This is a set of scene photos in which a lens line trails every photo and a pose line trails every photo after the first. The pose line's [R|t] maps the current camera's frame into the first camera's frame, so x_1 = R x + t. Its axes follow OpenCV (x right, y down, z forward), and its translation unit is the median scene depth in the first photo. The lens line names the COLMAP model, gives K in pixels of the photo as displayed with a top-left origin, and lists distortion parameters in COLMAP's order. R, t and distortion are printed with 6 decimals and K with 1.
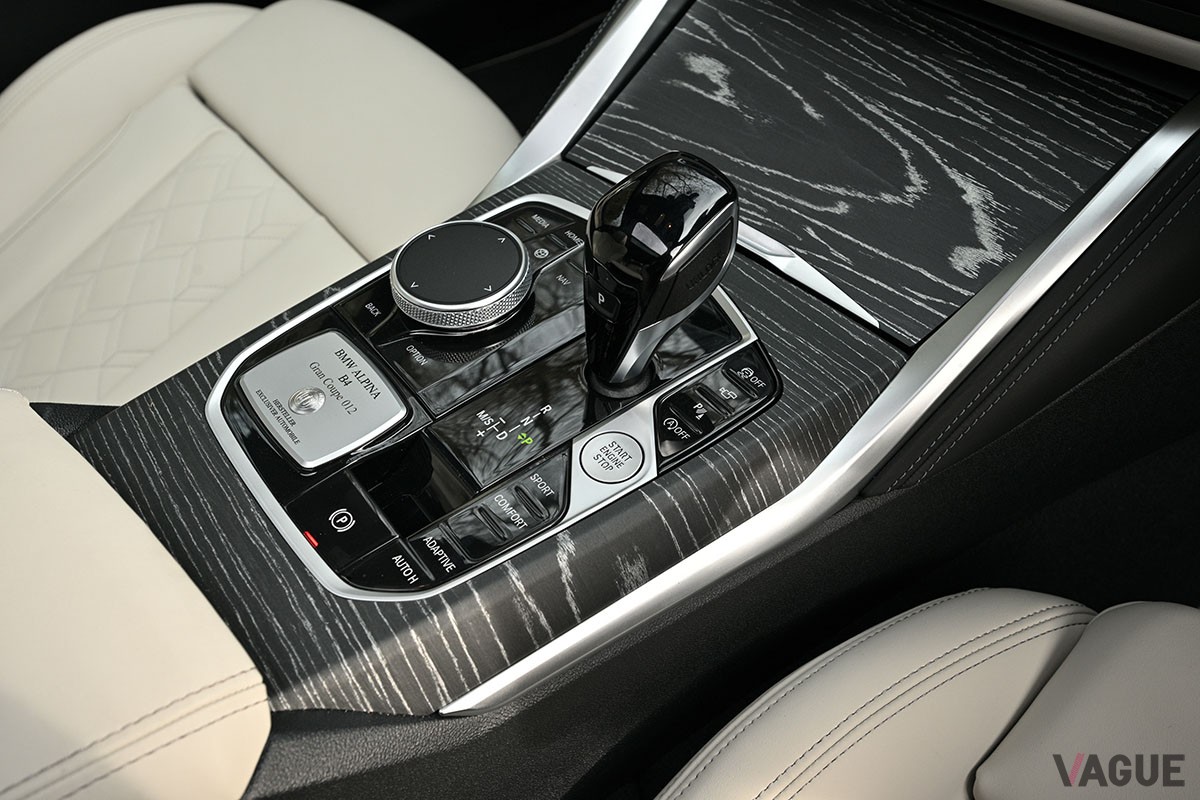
lens RADIAL K [[1045.3, 0, 600.0], [0, 1045.3, 400.0], [0, 0, 1]] dist [-0.000448, 0.004534]
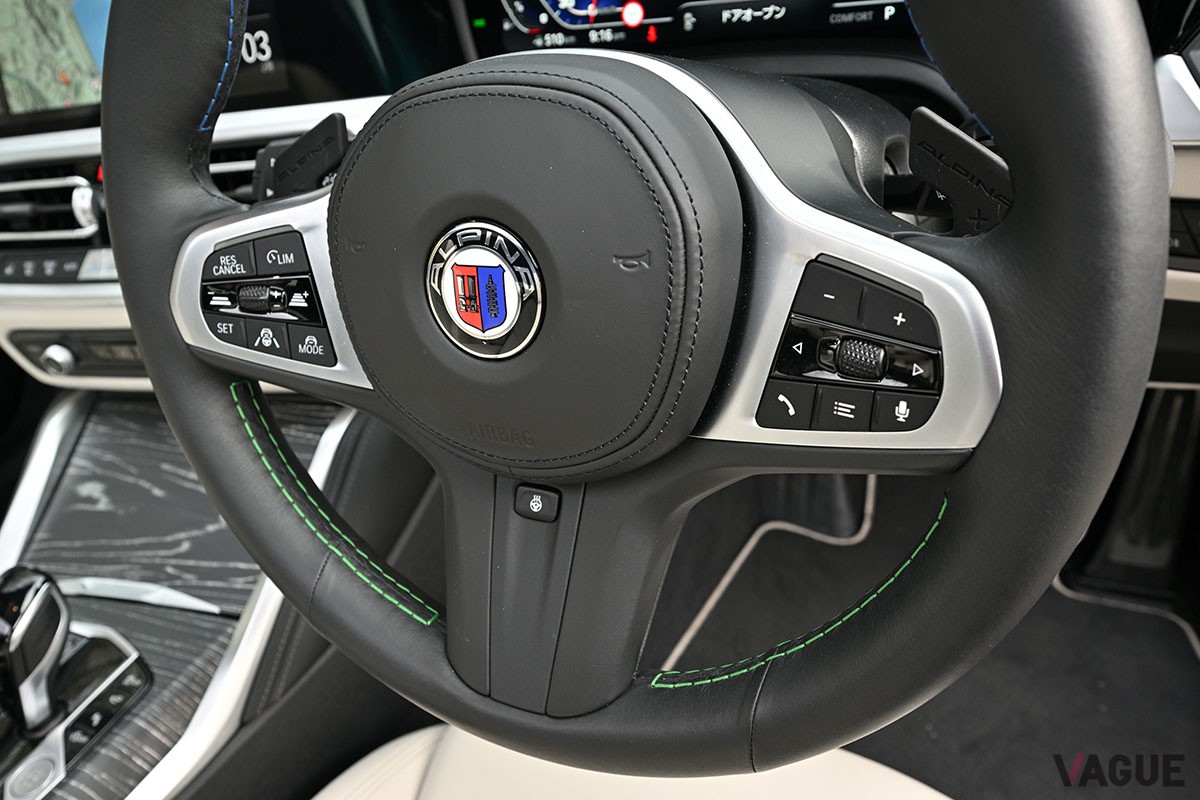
lens RADIAL K [[1006.9, 0, 600.0], [0, 1006.9, 400.0], [0, 0, 1]] dist [-0.003174, -0.000832]
pose [[0.889364, -0.370550, 0.267814, 0.527039], [0.432197, 0.872448, -0.228125, 0.253328], [-0.149122, 0.318635, 0.936074, -0.576406]]
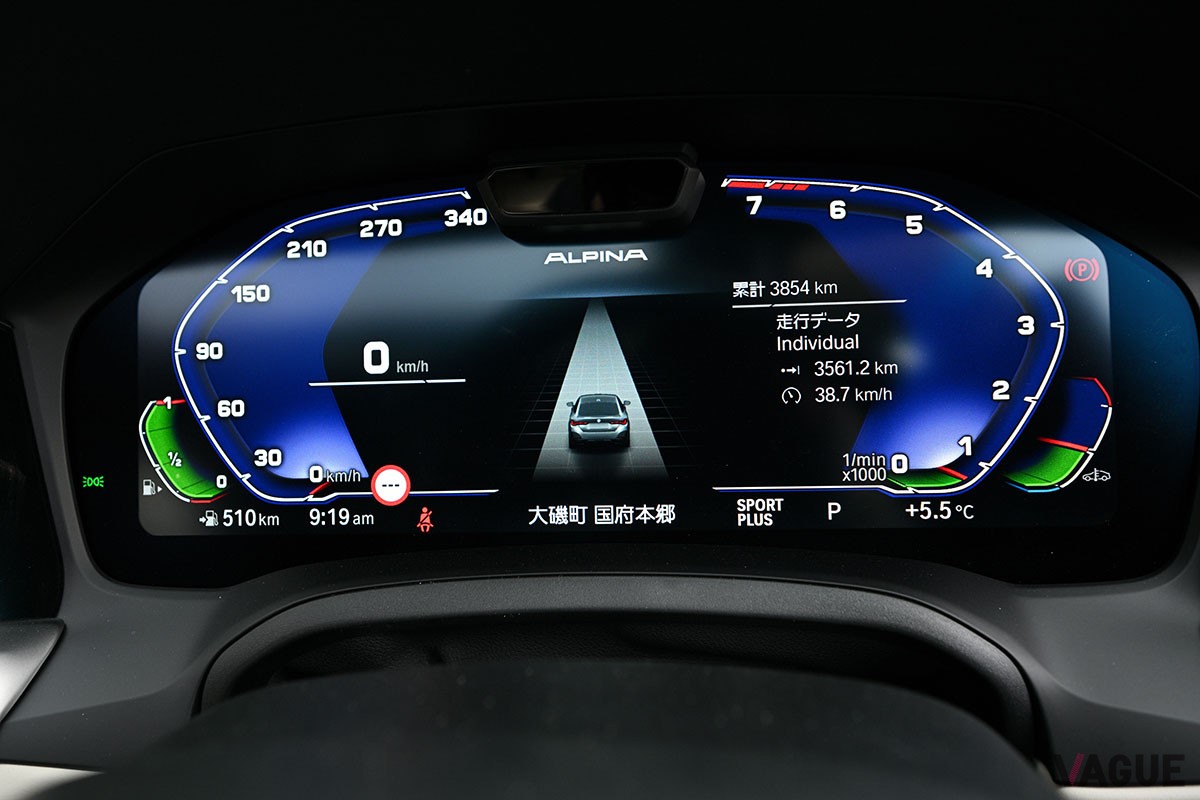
lens RADIAL K [[983.9, 0, 600.0], [0, 983.9, 400.0], [0, 0, 1]] dist [-0.001011, 0.000125]
pose [[0.694688, -0.214779, 0.686498, 0.718698], [0.558140, 0.762985, -0.326090, -0.197105], [-0.453750, 0.609692, 0.649912, -0.099021]]
